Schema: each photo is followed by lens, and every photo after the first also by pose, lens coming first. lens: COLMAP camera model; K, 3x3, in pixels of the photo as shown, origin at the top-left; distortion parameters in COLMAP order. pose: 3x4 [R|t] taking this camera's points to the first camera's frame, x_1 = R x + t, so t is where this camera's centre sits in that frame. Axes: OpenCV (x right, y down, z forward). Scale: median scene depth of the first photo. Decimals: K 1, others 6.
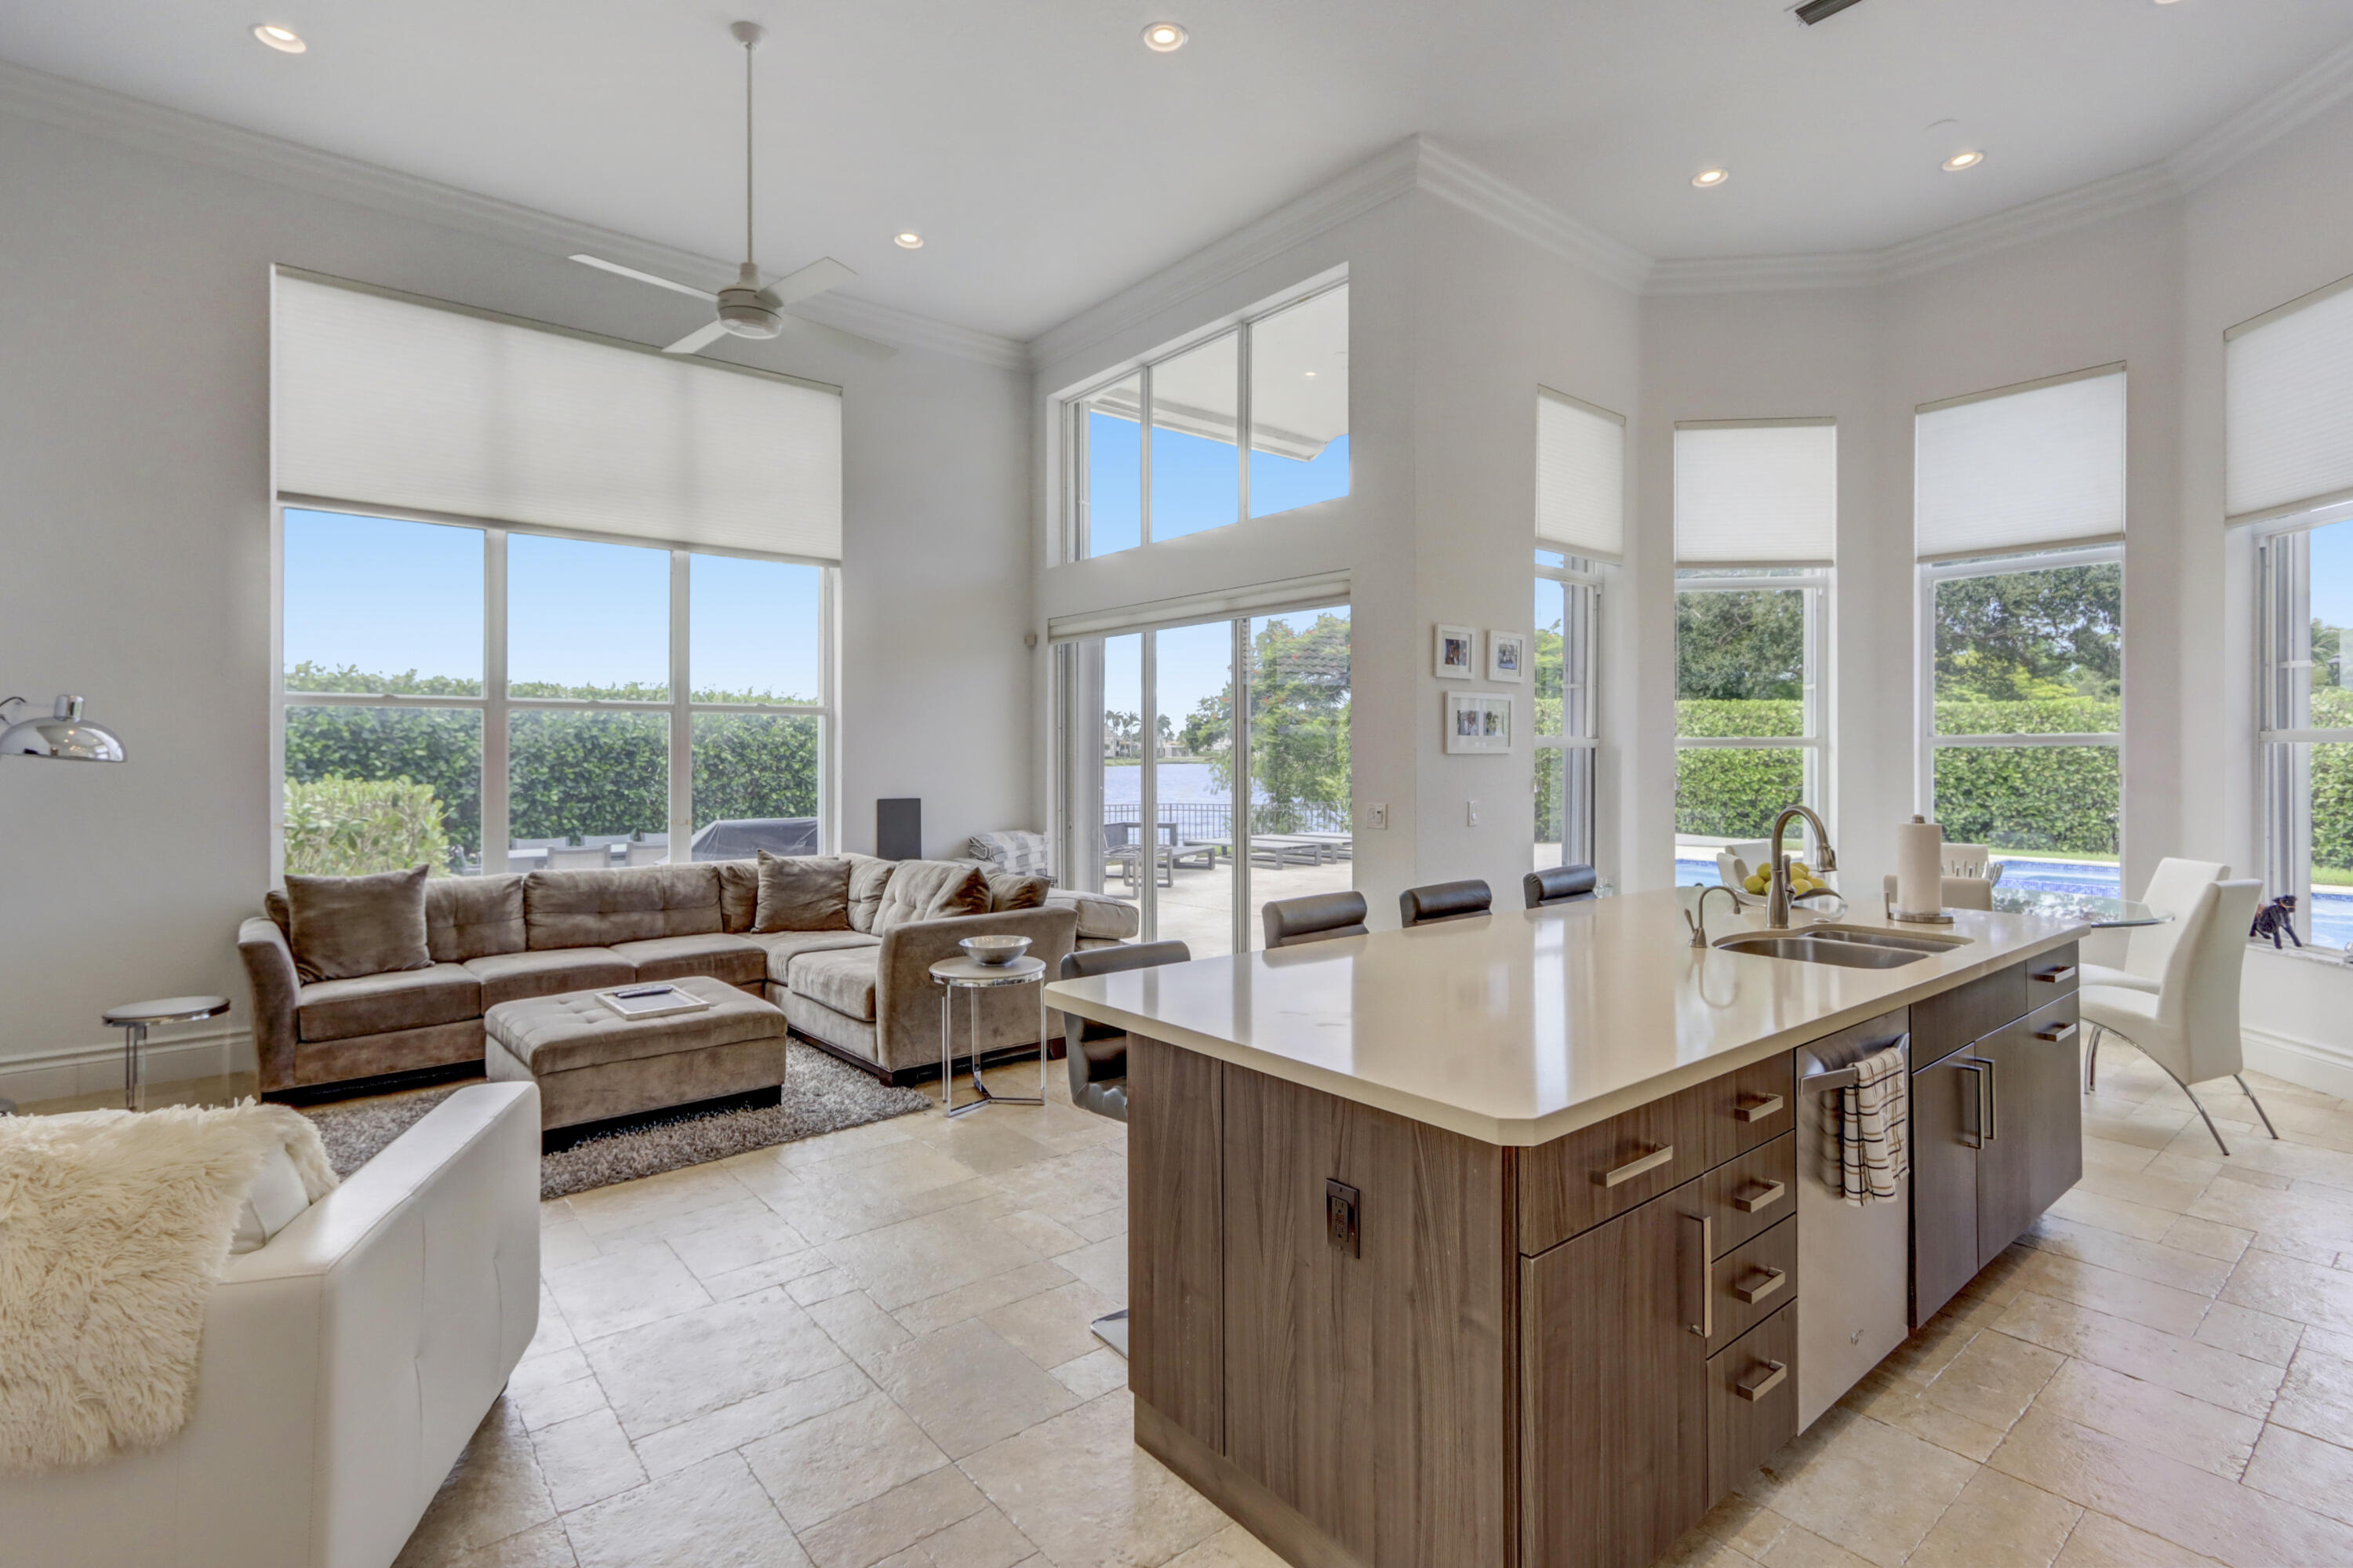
lens RADIAL K [[1102.7, 0, 1163.6], [0, 1102.7, 752.5], [0, 0, 1]] dist [0.012657, 0.000646]
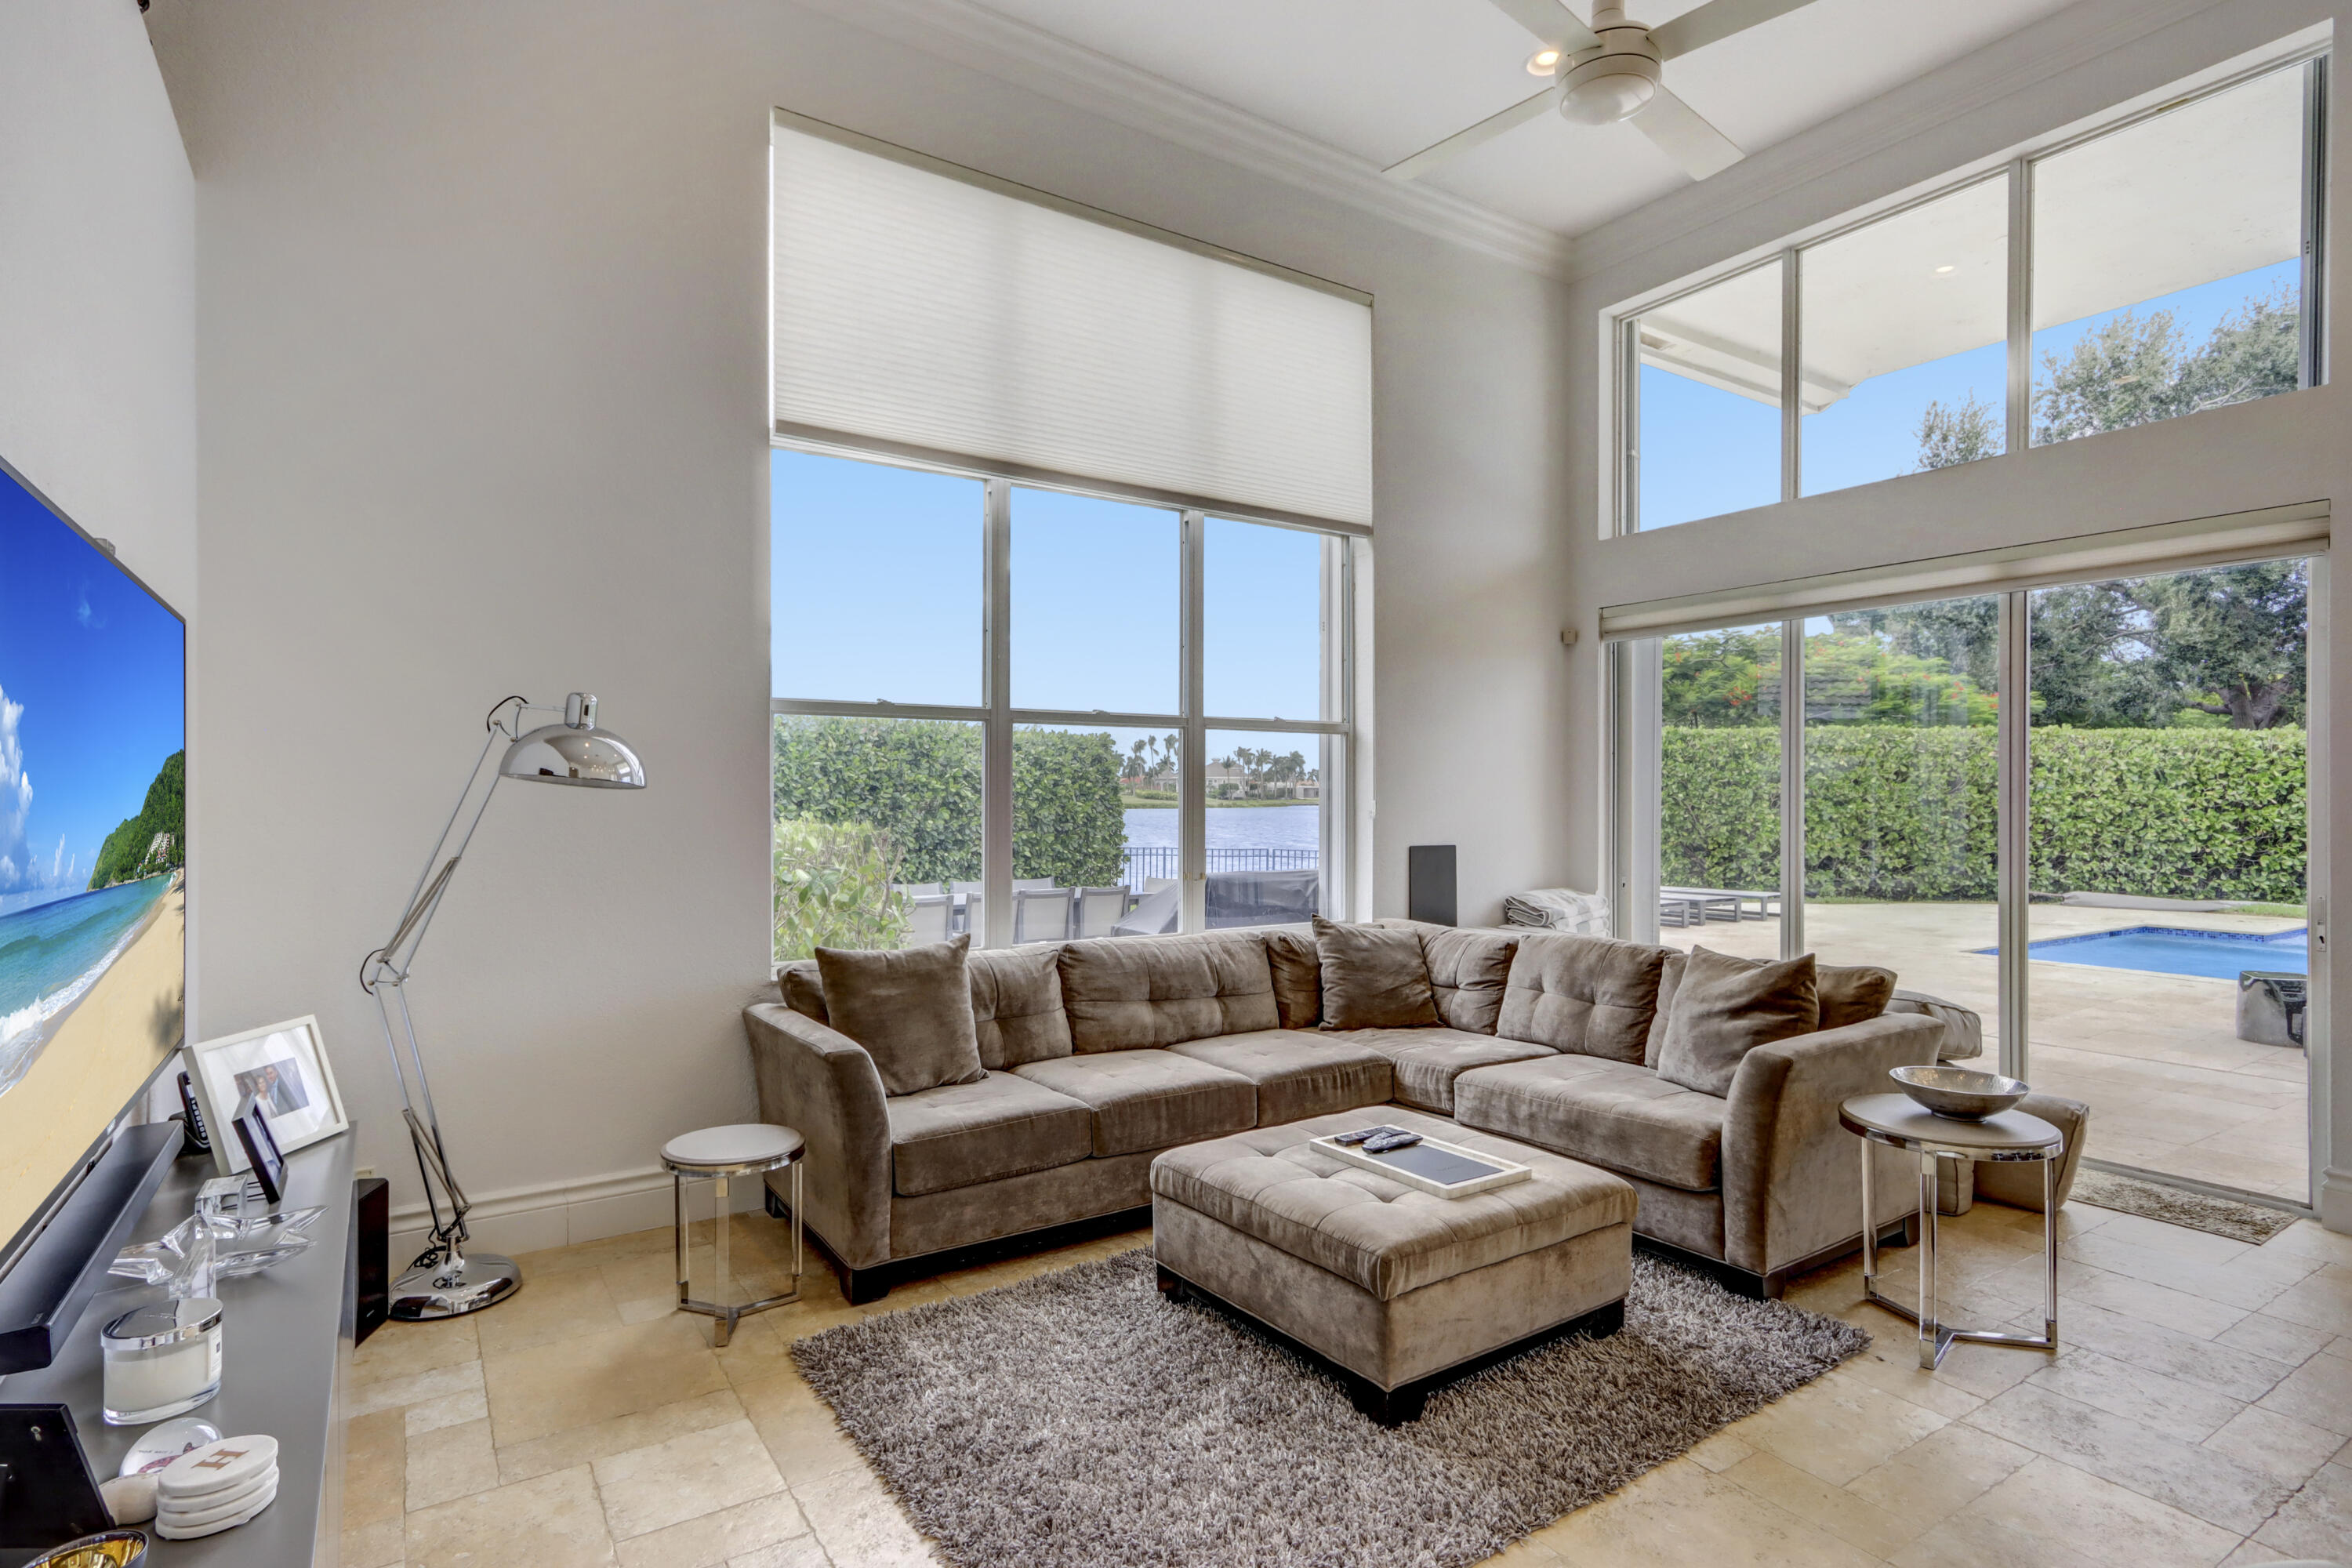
lens RADIAL K [[1178.5, 0, 1164.8], [0, 1178.5, 801.7], [0, 0, 1]] dist [0.001602, 0.001875]
pose [[0.994728, 0.004392, -0.102458, -0.440359], [-0.003691, 0.999968, 0.007034, 0.009002], [0.102486, -0.006618, 0.994712, 0.241679]]
